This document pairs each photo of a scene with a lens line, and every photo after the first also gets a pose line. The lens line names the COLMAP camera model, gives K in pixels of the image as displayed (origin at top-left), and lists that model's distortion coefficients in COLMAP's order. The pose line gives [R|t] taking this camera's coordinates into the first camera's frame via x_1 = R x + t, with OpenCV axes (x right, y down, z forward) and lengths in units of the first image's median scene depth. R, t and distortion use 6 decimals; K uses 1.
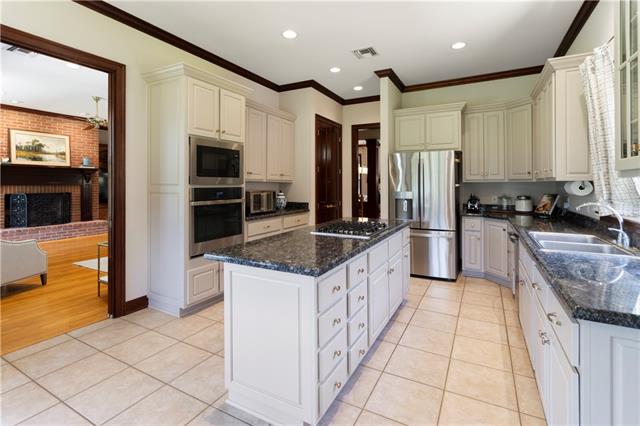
lens RADIAL K [[302.8, 0, 320.6], [0, 302.8, 180.3], [0, 0, 1]] dist [-0.001020, -0.000194]
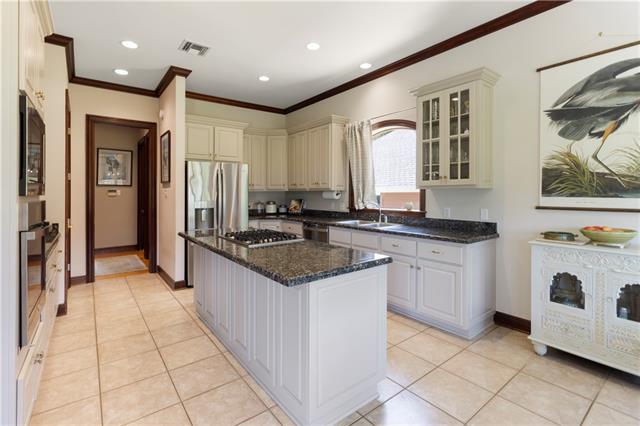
lens RADIAL K [[300.1, 0, 318.7], [0, 300.1, 190.3], [0, 0, 1]] dist [-0.000617, -0.000070]
pose [[0.406591, 0.002325, 0.913607, -0.506799], [-0.003345, 0.999994, -0.001057, 0.002419], [-0.913604, -0.002627, 0.406596, 0.288027]]
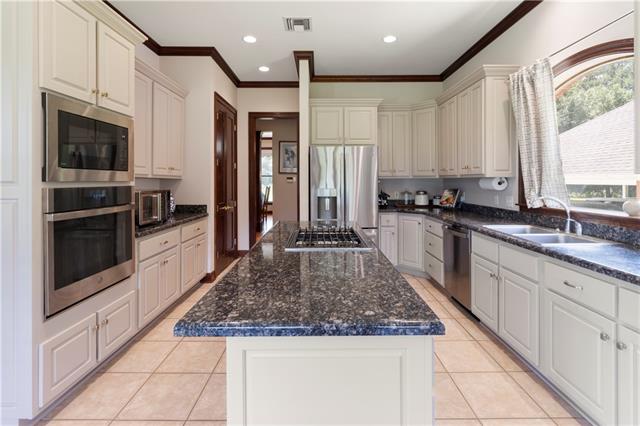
lens RADIAL K [[304.2, 0, 320.5], [0, 304.2, 178.2], [0, 0, 1]] dist [0.001810, -0.000108]
pose [[0.879530, 0.001195, 0.475843, -0.194821], [-0.003080, 0.999990, 0.003181, 0.002518], [-0.475834, -0.004264, 0.879525, 0.221006]]
